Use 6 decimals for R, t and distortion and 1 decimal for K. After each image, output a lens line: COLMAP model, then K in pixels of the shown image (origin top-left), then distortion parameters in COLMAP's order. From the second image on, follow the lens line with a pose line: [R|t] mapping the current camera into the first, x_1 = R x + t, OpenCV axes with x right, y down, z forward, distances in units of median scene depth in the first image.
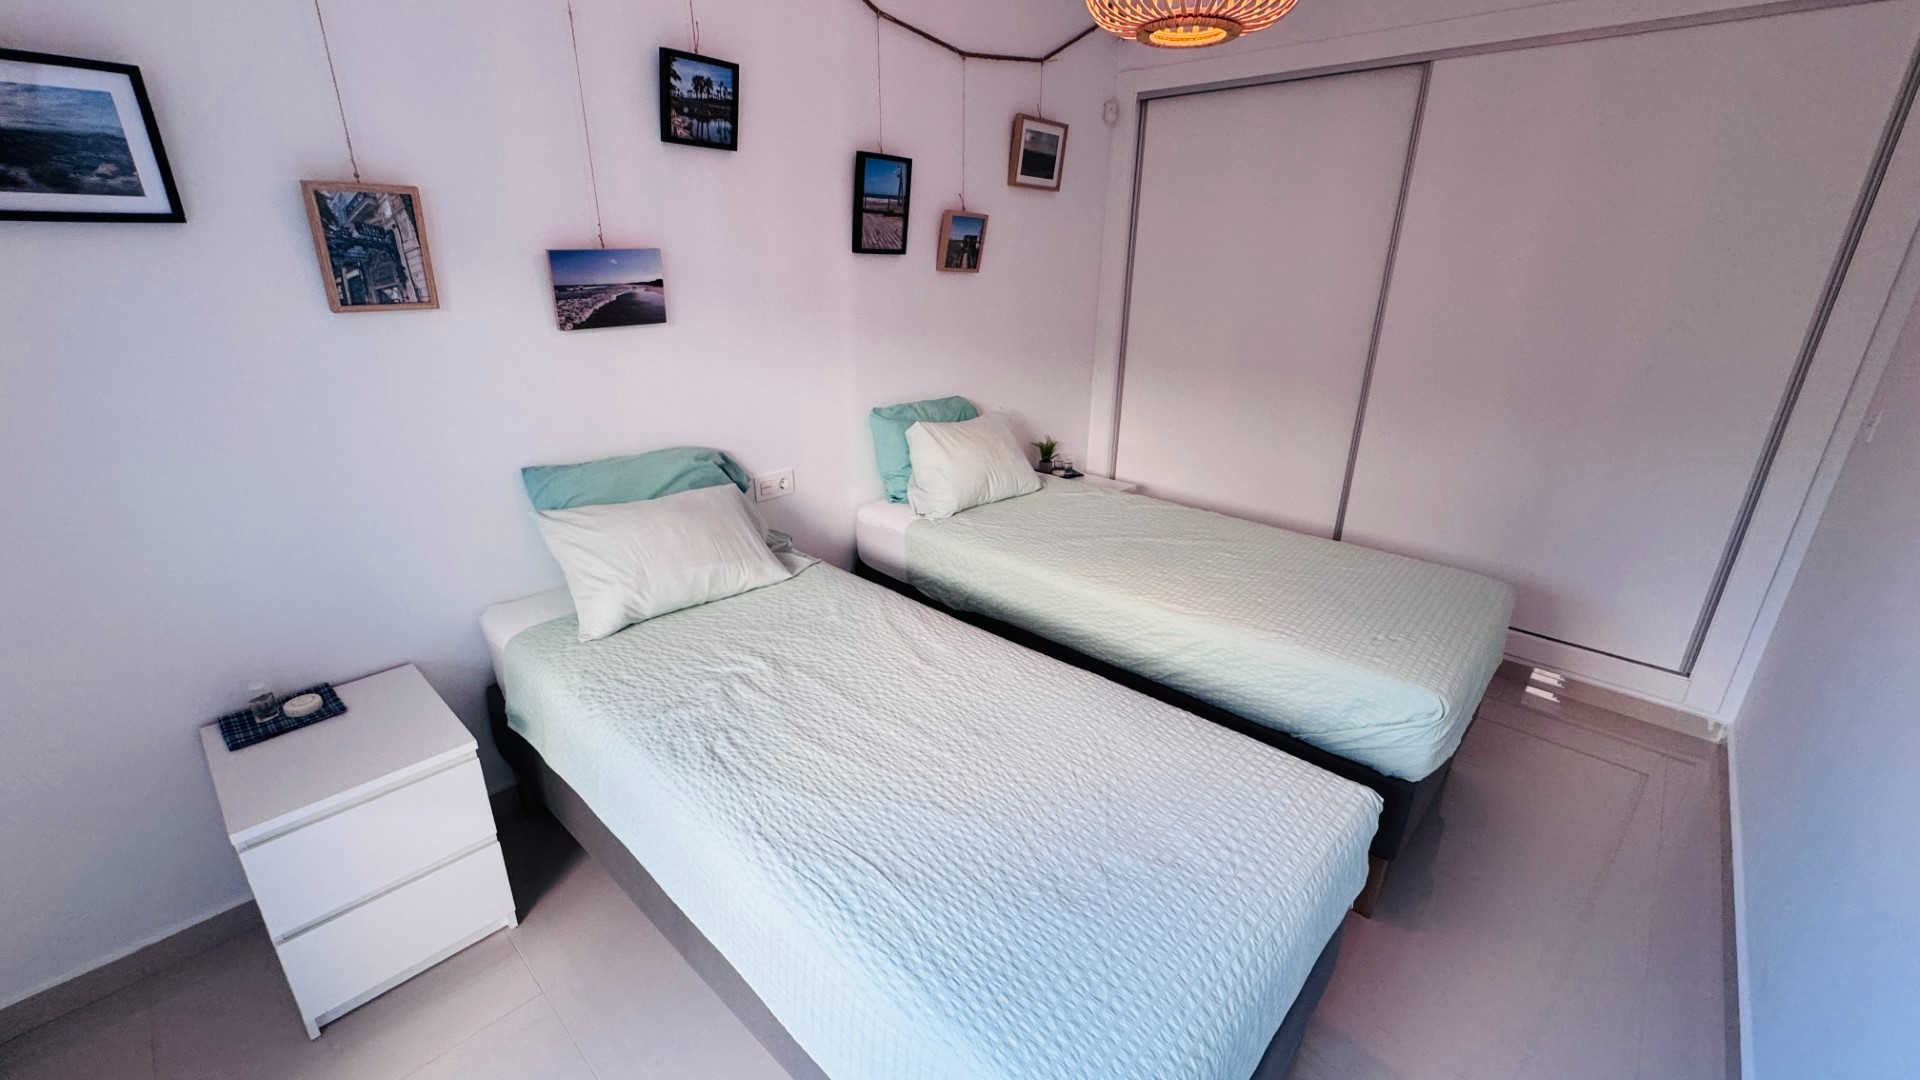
lens RADIAL K [[763.1, 0, 959.2], [0, 763.1, 539.0], [0, 0, 1]] dist [-0.001680, -0.000418]
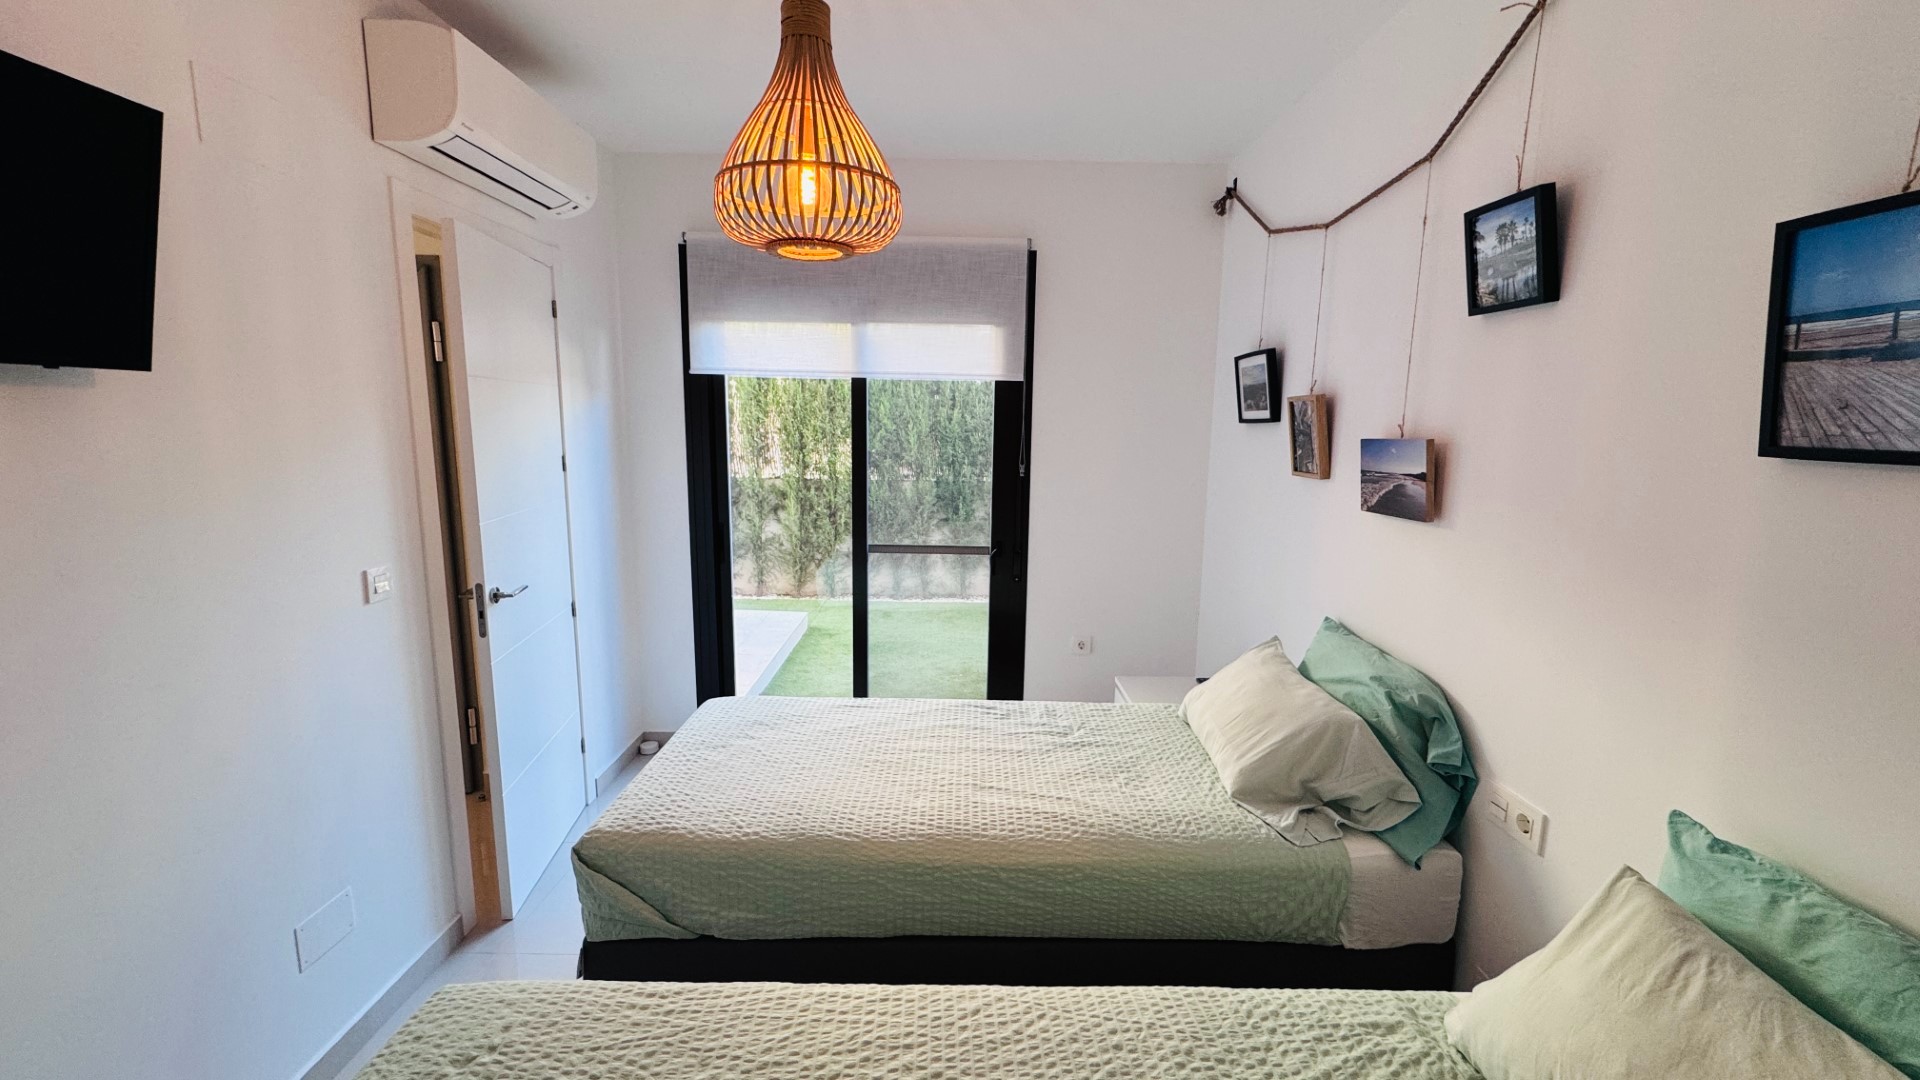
lens RADIAL K [[763.1, 0, 959.2], [0, 763.1, 539.0], [0, 0, 1]] dist [-0.001680, -0.000418]
pose [[-0.733296, 0.083318, -0.674785, 0.585648], [-0.258581, 0.883711, 0.390117, -0.485120], [0.628819, 0.460557, -0.626477, 1.272124]]
